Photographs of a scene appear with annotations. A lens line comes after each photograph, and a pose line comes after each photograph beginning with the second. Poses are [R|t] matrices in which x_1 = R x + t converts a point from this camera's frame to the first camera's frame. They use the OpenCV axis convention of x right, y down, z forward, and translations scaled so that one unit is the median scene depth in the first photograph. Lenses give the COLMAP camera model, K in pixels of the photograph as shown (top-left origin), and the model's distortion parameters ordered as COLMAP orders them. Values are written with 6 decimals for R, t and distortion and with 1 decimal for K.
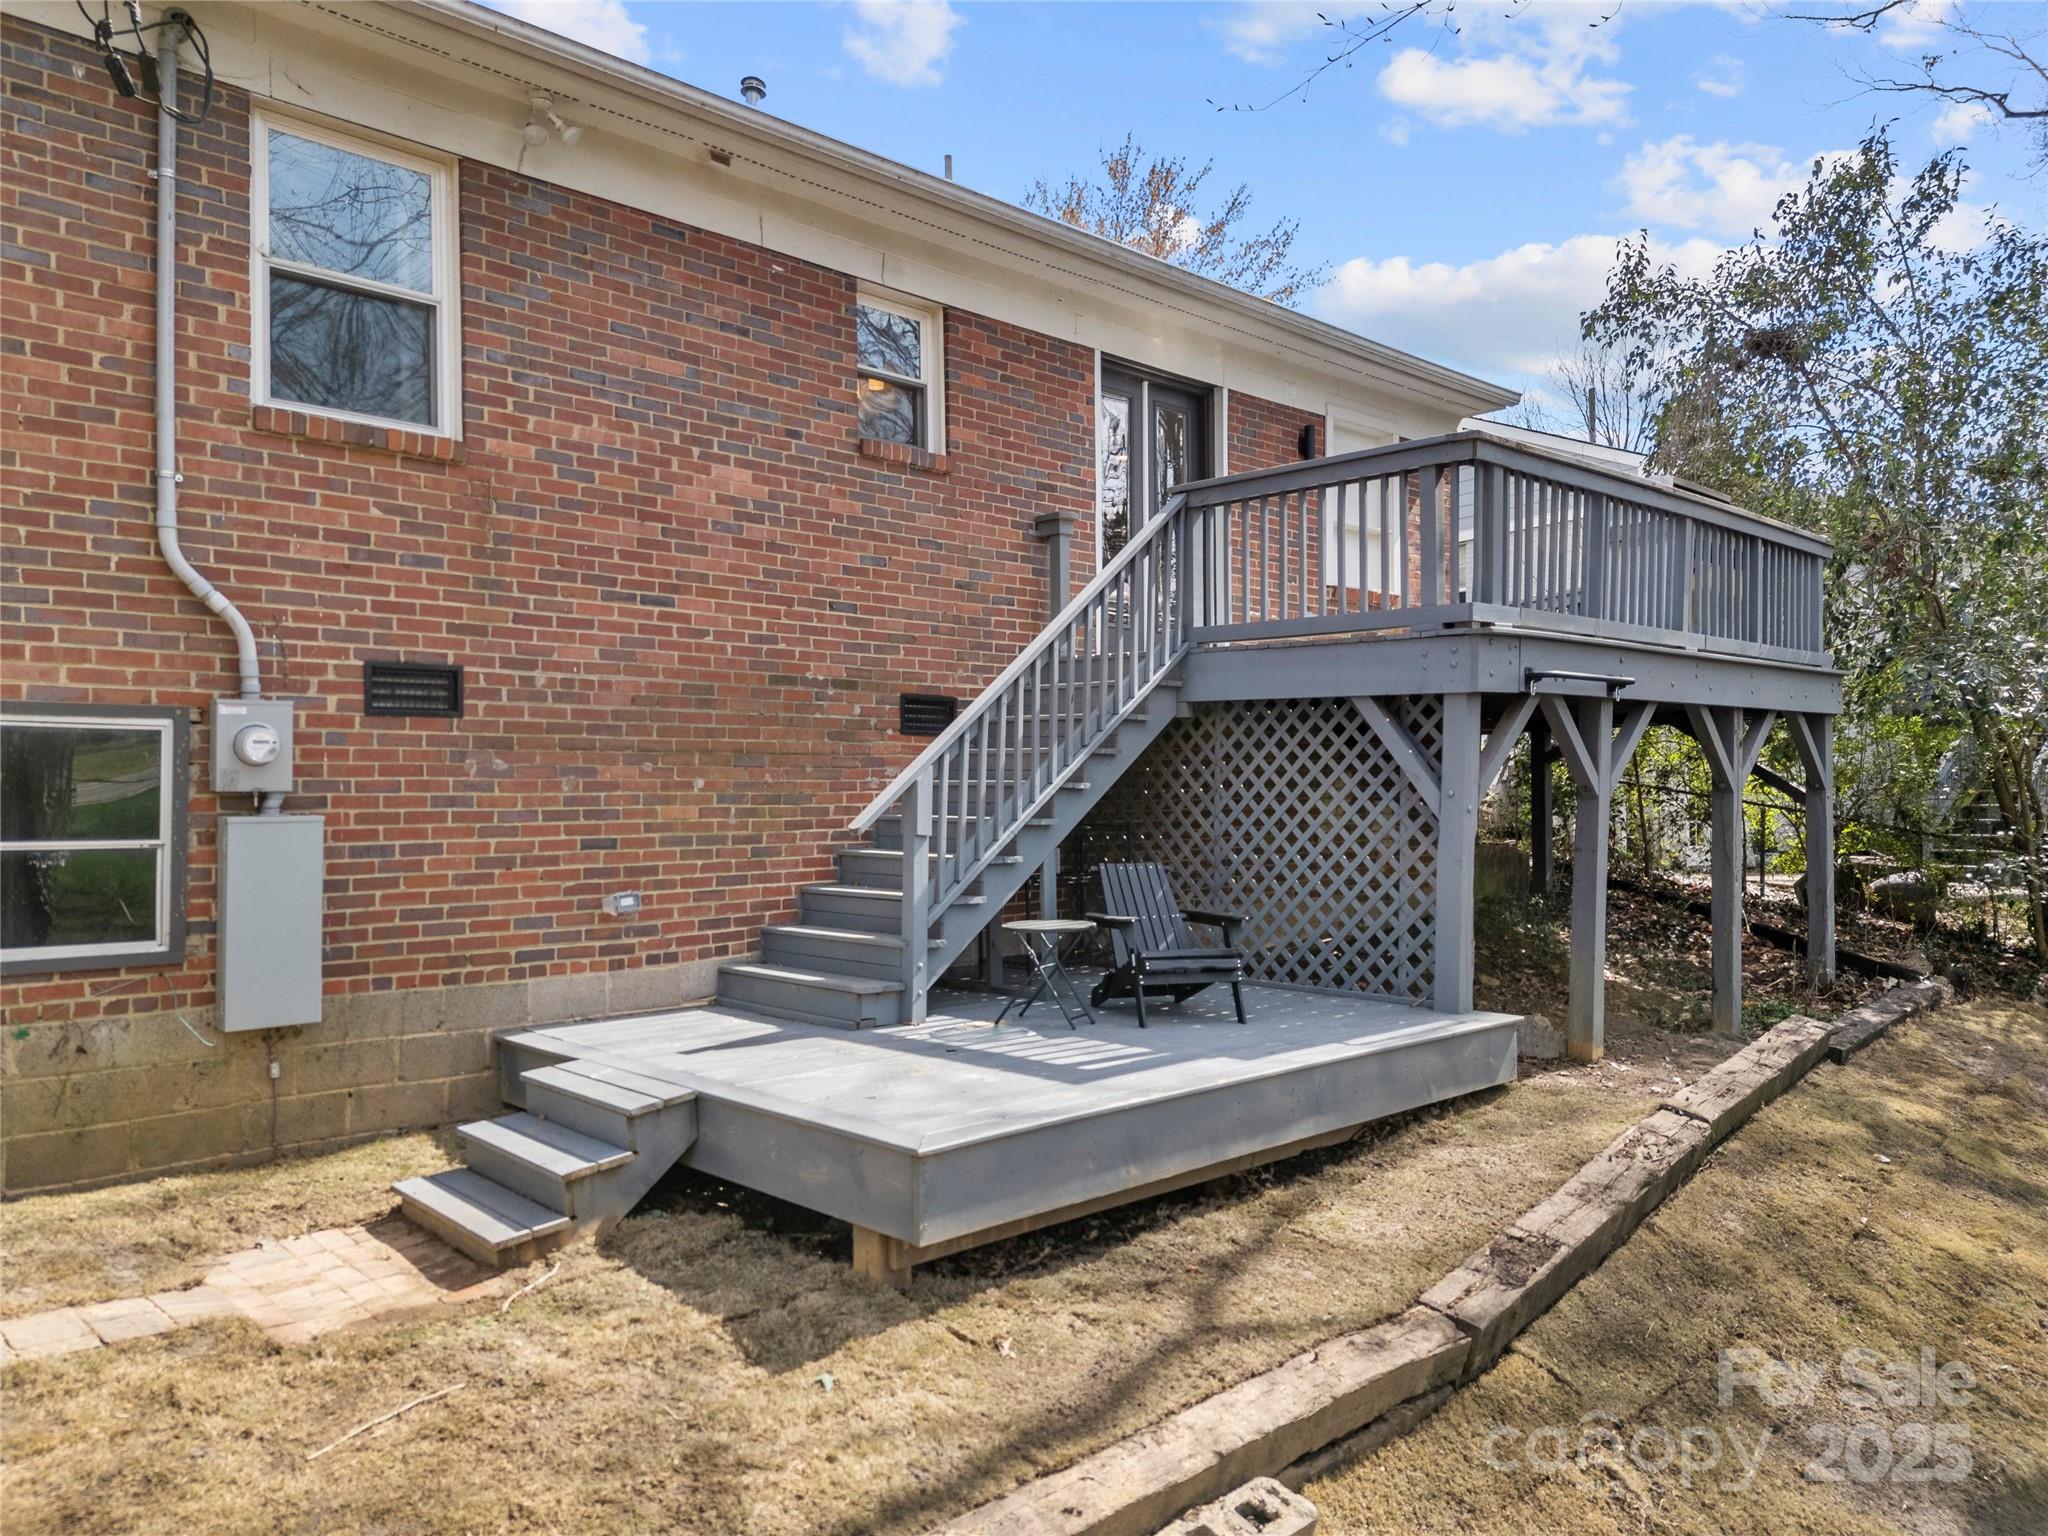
lens RADIAL K [[1444.6, 0, 1031.8], [0, 1444.6, 769.8], [0, 0, 1]] dist [0.068149, -0.047921]
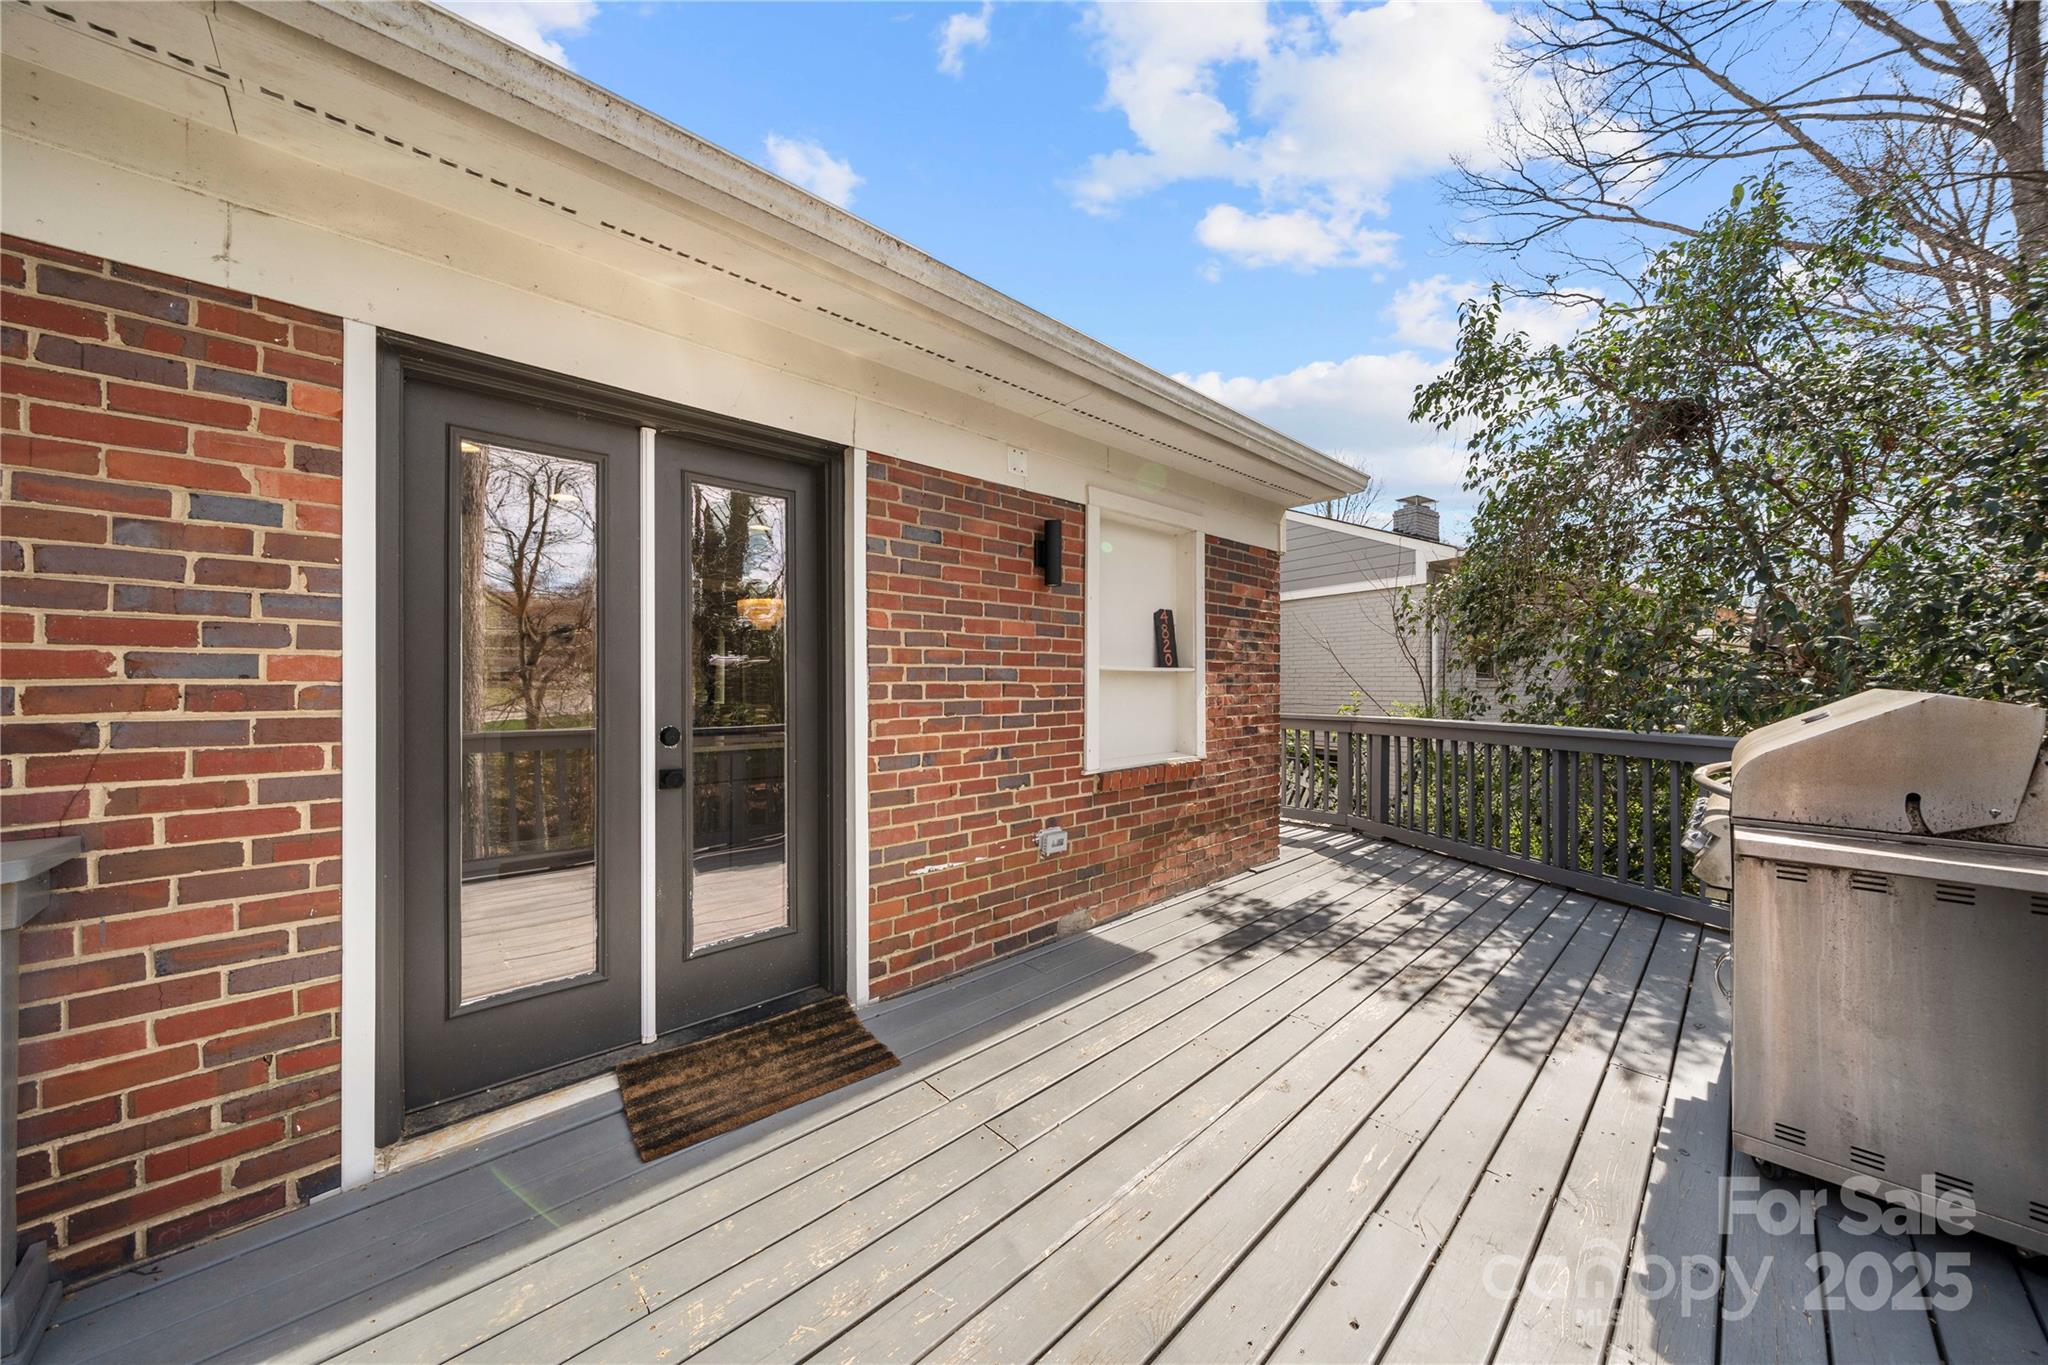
lens RADIAL K [[704.5, 0, 1035.4], [0, 704.5, 681.7], [0, 0, 1]] dist [-0.001093, 0.000320]
pose [[0.999981, 0.006110, -0.000697, 0.269424], [-0.006096, 0.999827, 0.017597, -0.256230], [0.000804, -0.017592, 0.999845, 1.036460]]
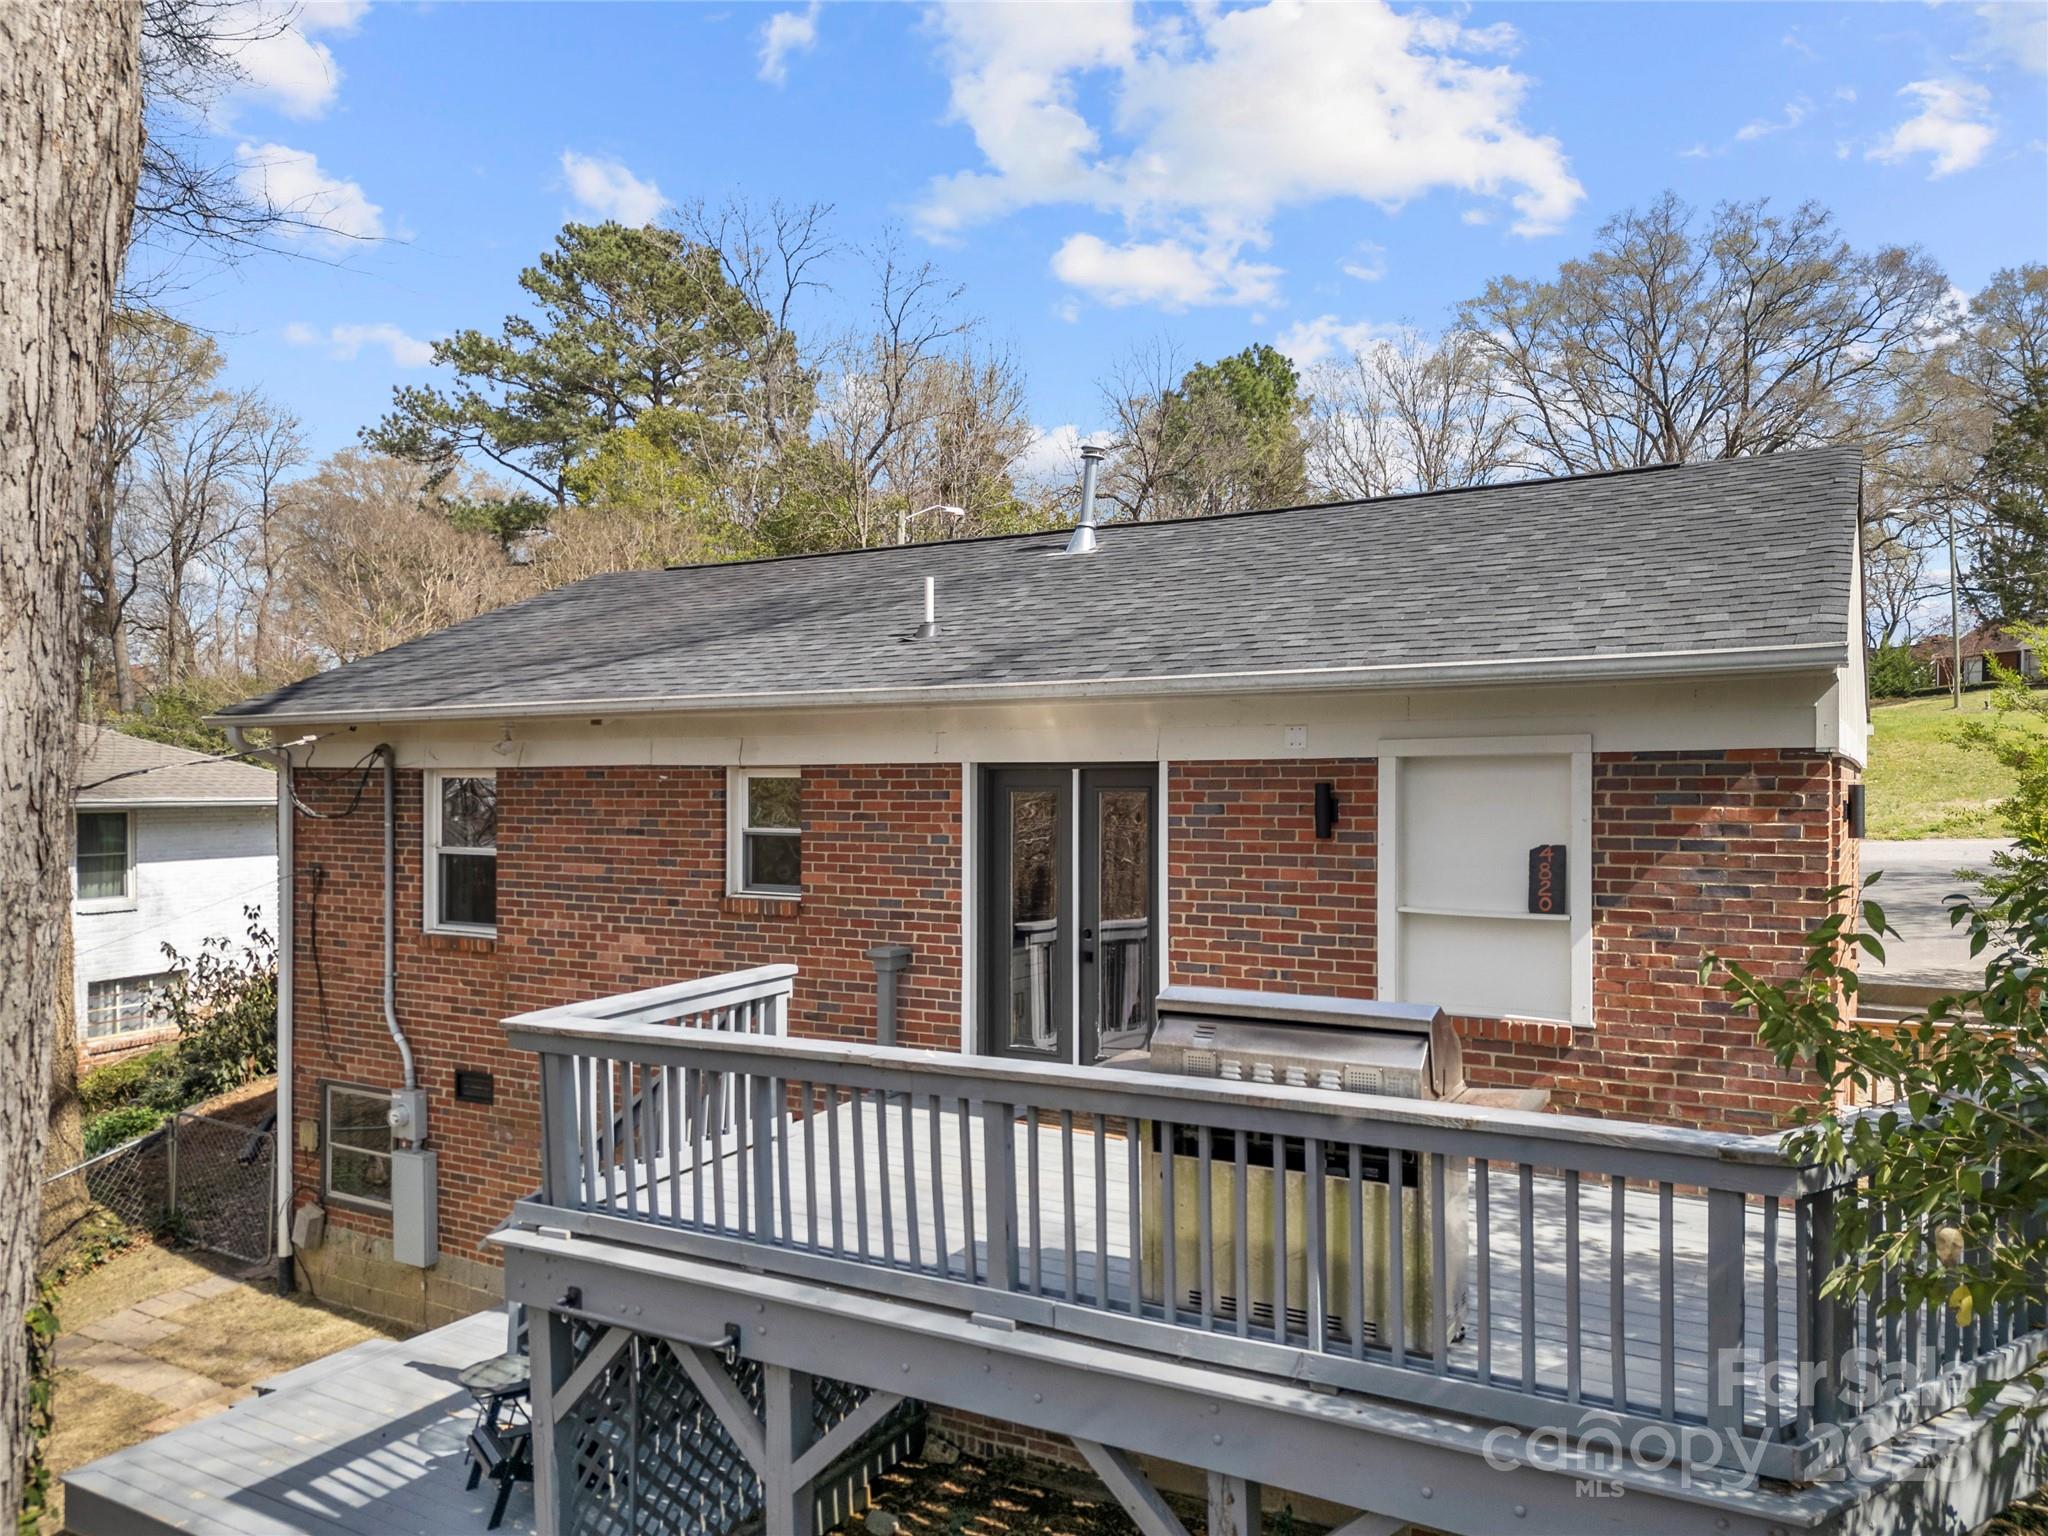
lens RADIAL K [[1444.6, 0, 1017.1], [0, 1444.6, 776.7], [0, 0, 1]] dist [0.068149, -0.047921]
pose [[0.274434, 0.005469, -0.961590, 1.194445], [0.017019, 0.999800, 0.010543, -0.363687], [0.961455, -0.019258, 0.274286, 0.977351]]
